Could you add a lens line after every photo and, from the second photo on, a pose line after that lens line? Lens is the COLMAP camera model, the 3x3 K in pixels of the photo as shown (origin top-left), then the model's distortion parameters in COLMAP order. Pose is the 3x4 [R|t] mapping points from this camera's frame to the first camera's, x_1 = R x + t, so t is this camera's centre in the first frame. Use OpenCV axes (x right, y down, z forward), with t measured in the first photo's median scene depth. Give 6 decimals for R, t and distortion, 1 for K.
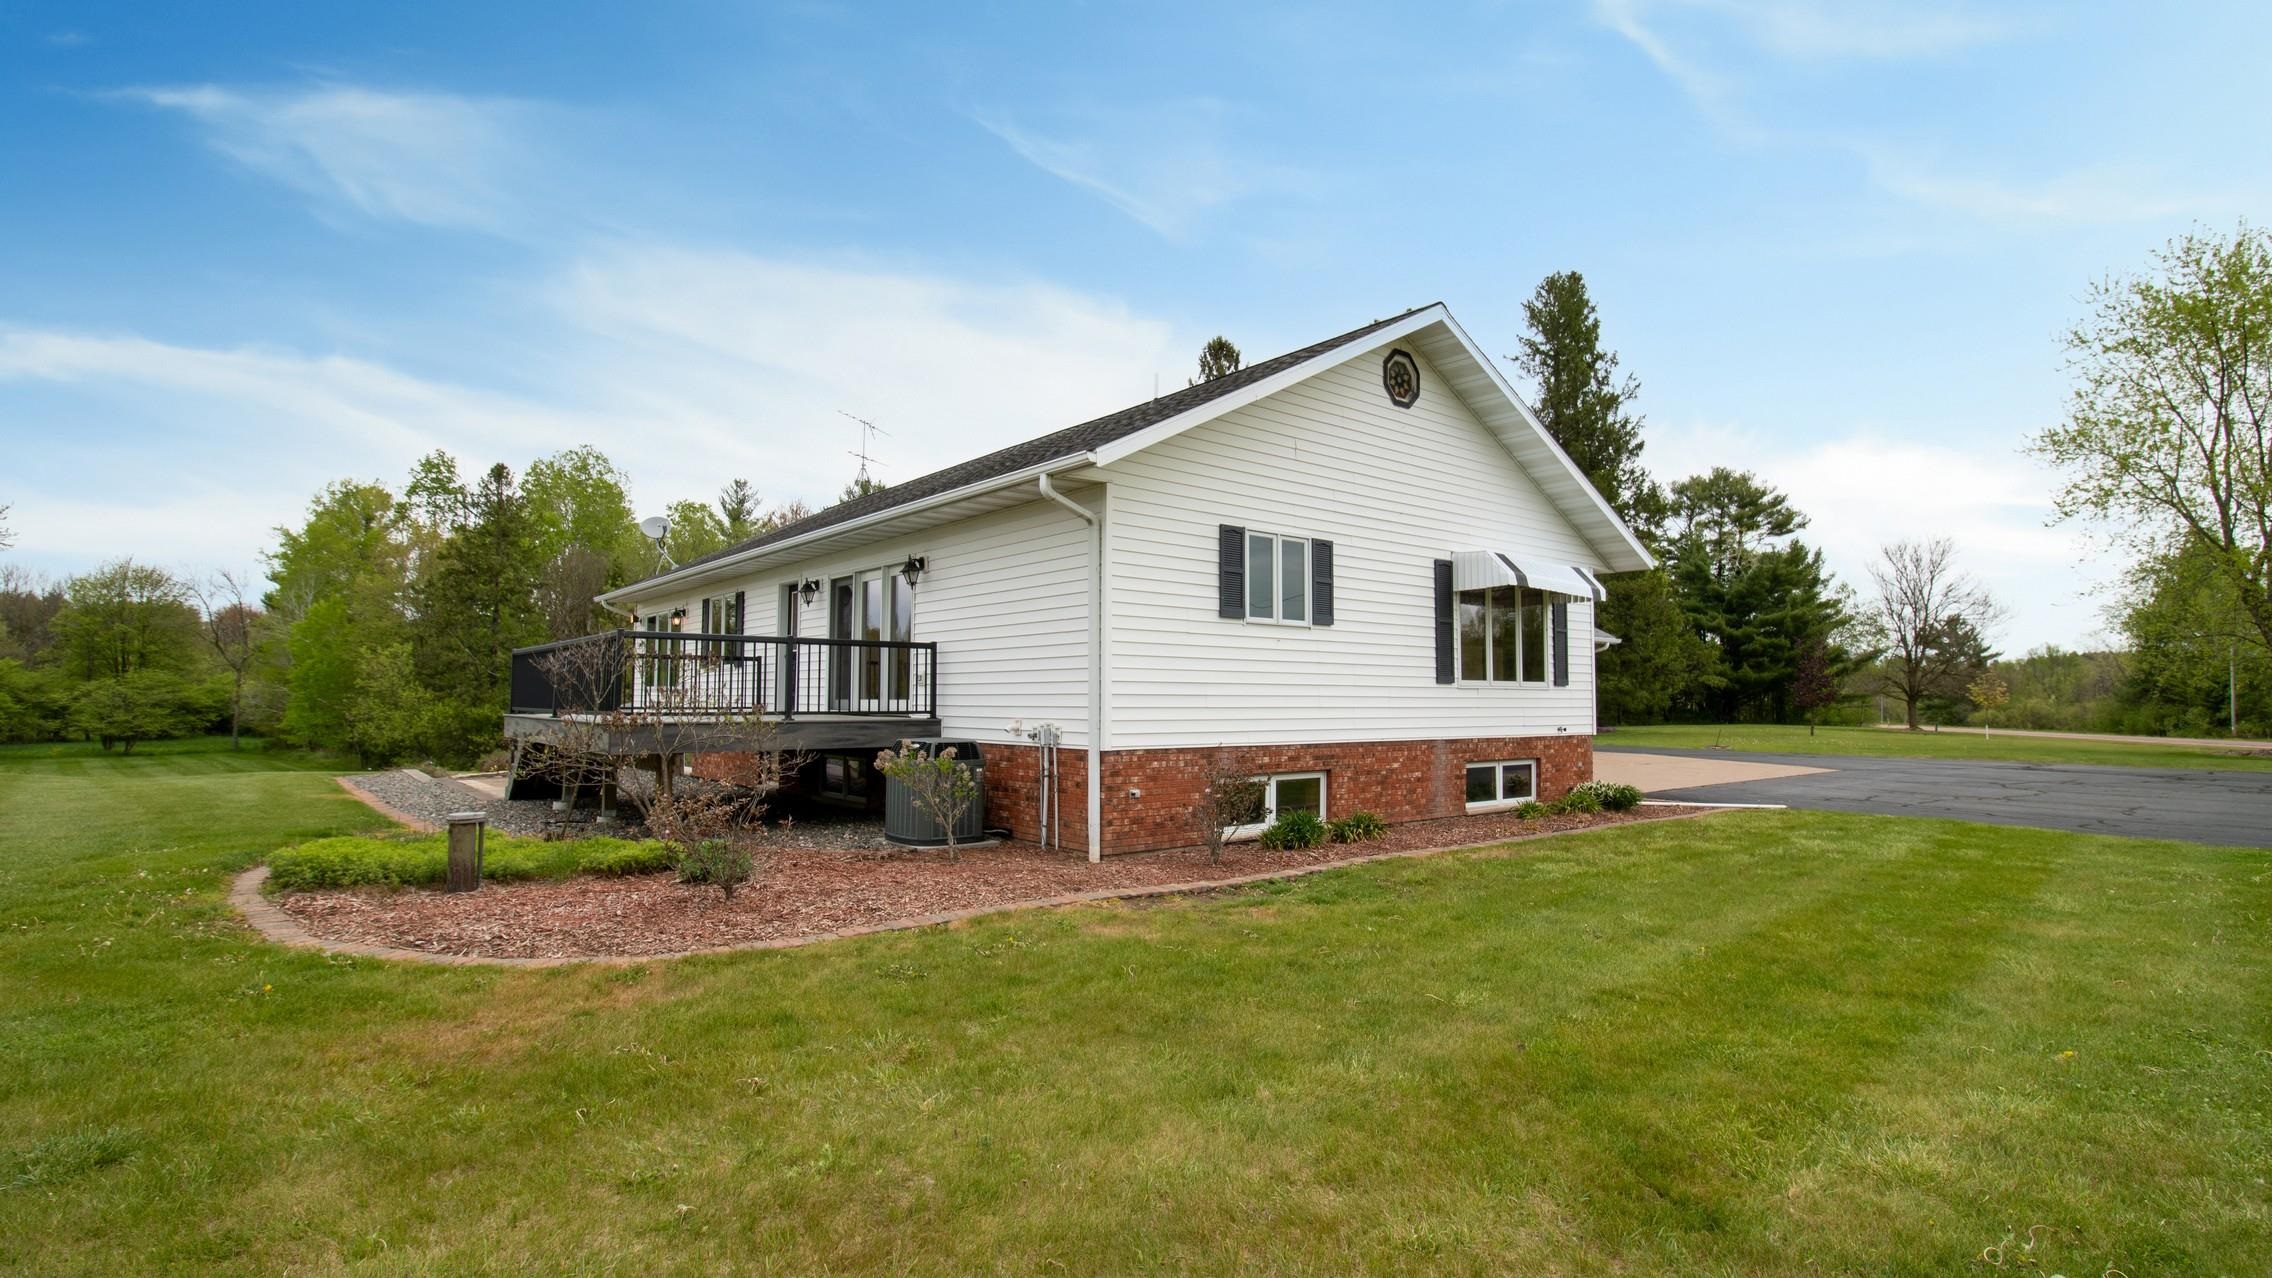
lens RADIAL K [[1064.2, 0, 1163.1], [0, 1064.2, 642.0], [0, 0, 1]] dist [0.002918, -0.012514]
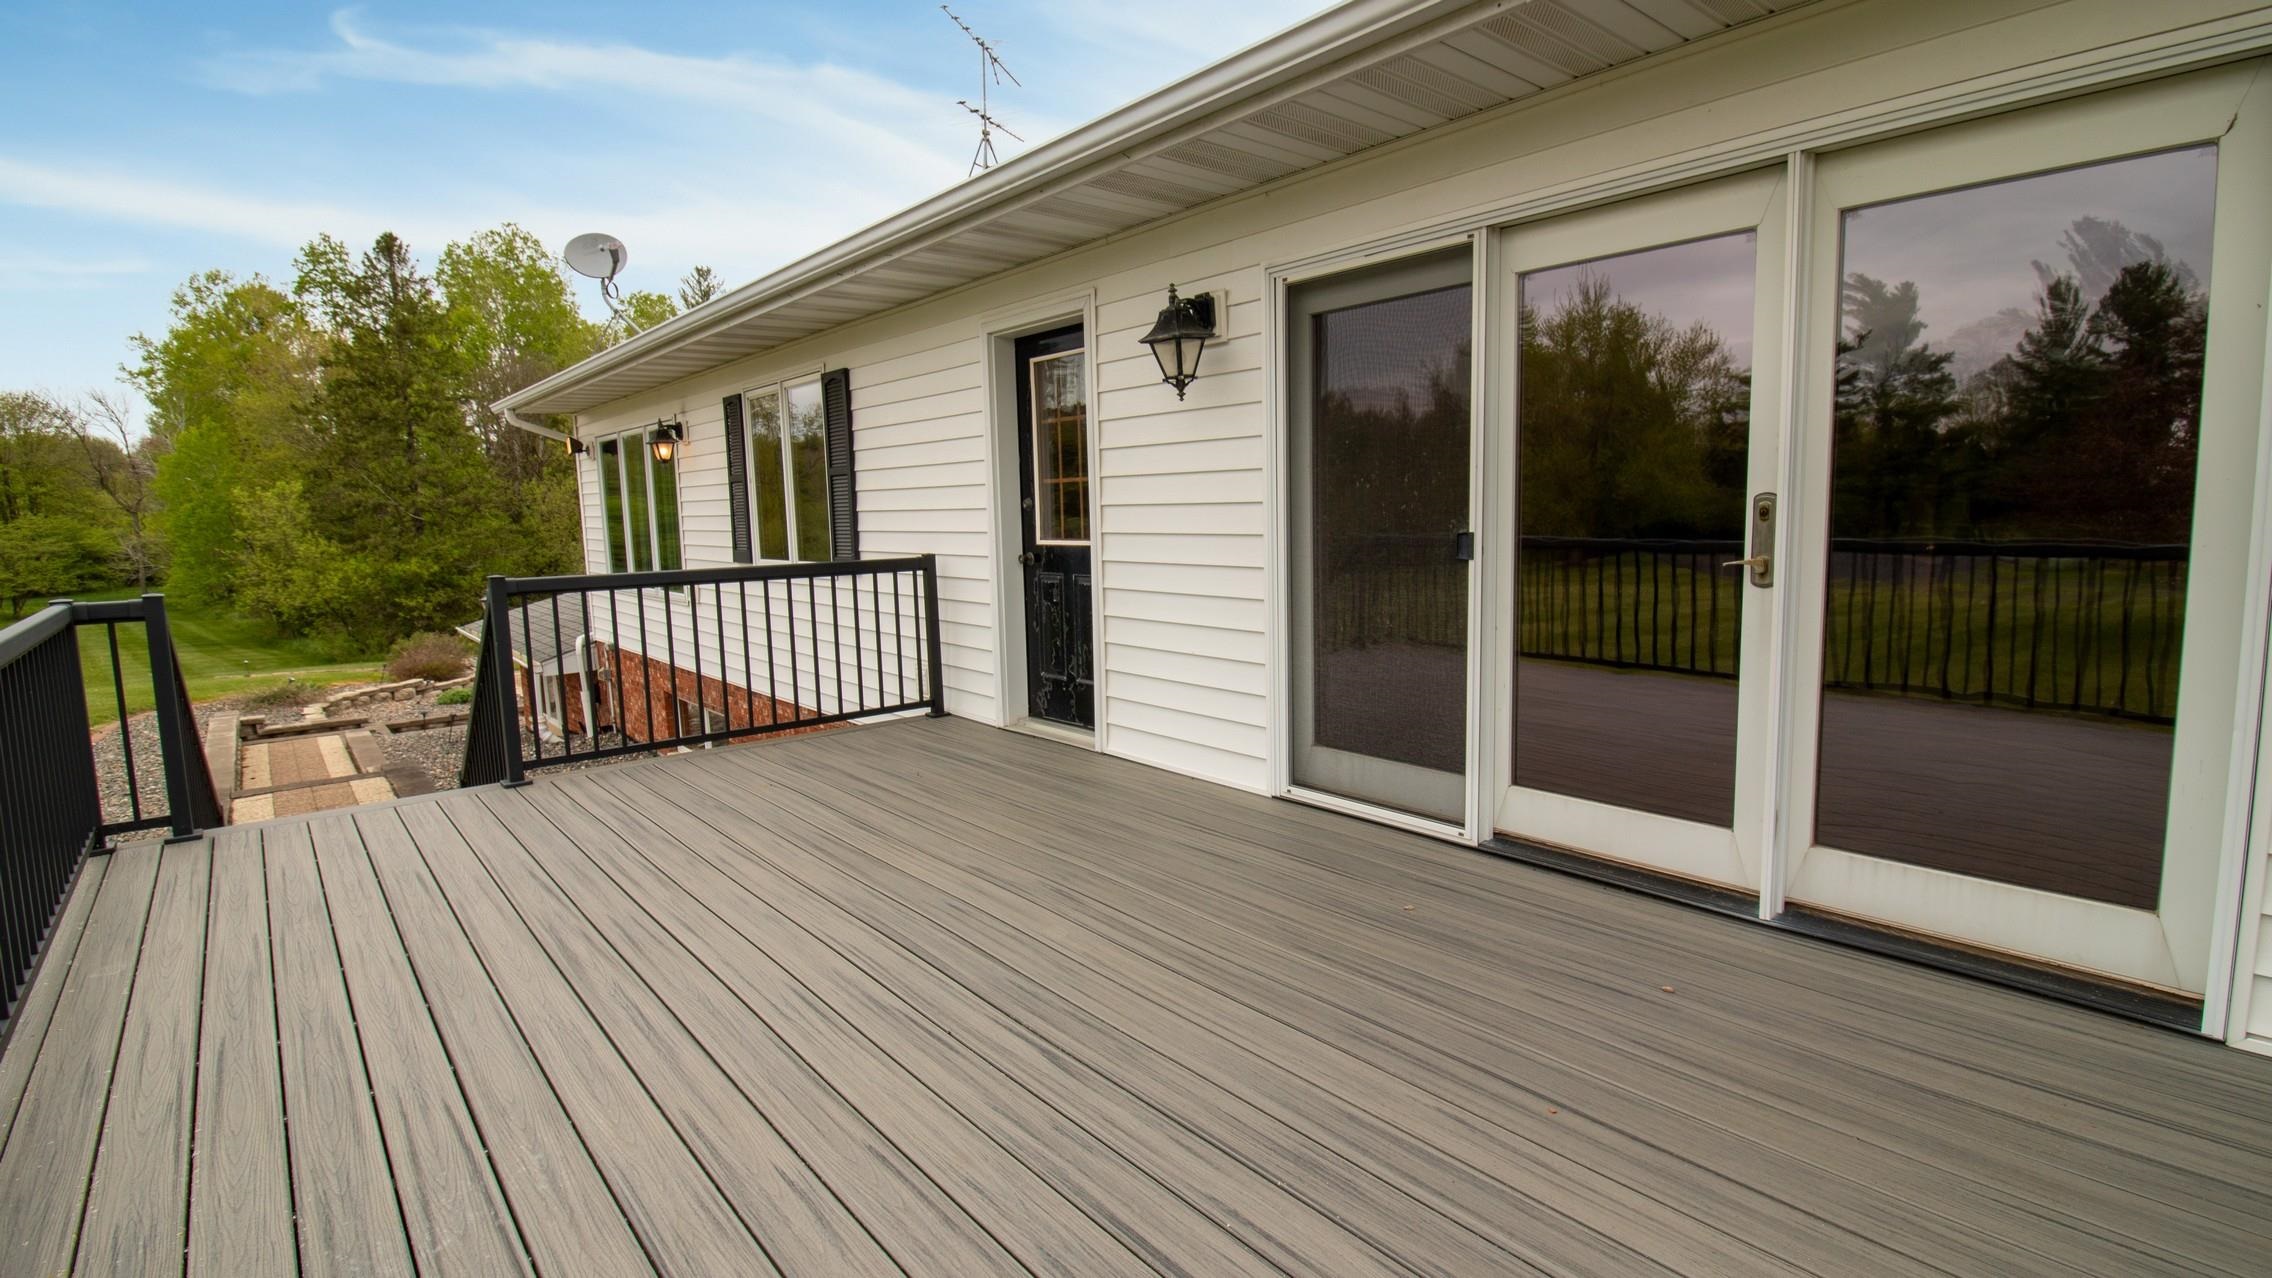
lens RADIAL K [[1064.2, 0, 1163.1], [0, 1064.2, 642.0], [0, 0, 1]] dist [0.002918, -0.012514]
pose [[0.999512, -0.027826, 0.014210, -0.263946], [0.024822, 0.983398, 0.179755, -0.016156], [-0.018976, -0.179315, 0.983609, 0.558464]]
